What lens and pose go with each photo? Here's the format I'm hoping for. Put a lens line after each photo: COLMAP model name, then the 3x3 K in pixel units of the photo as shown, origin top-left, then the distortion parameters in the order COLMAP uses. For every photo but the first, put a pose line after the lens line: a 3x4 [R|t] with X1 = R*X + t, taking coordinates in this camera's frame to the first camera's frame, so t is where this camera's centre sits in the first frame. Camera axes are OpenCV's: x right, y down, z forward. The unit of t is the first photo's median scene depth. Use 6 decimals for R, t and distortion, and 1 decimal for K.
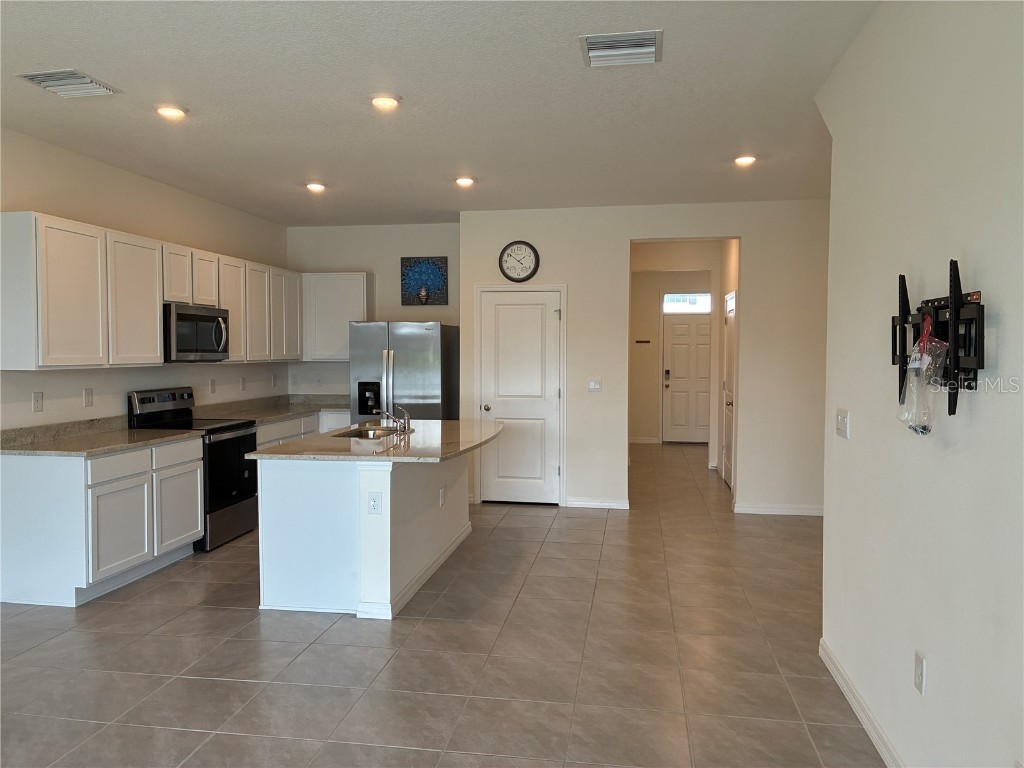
lens RADIAL K [[771.5, 0, 510.3], [0, 771.5, 378.6], [0, 0, 1]] dist [0.010031, 0.000697]
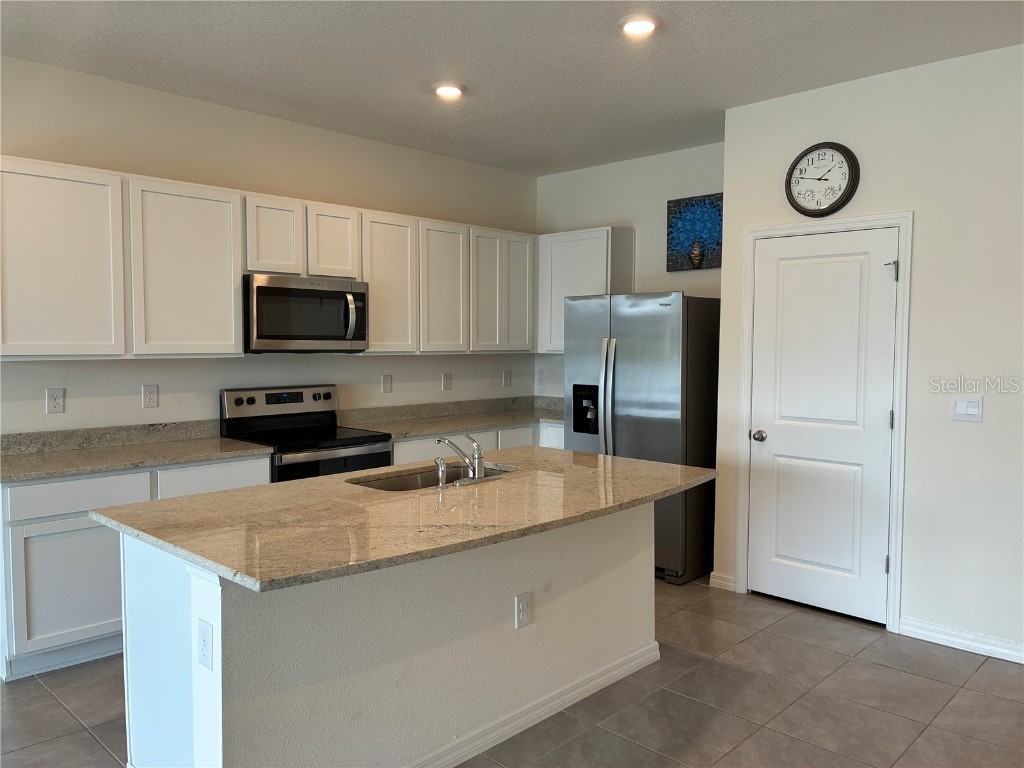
lens RADIAL K [[771.5, 0, 510.3], [0, 771.5, 378.6], [0, 0, 1]] dist [0.010031, 0.000697]
pose [[0.820708, 0.031182, -0.570496, 0.151446], [-0.024070, 0.999510, 0.020004, -0.013222], [0.570840, -0.002685, 0.821057, 0.412006]]
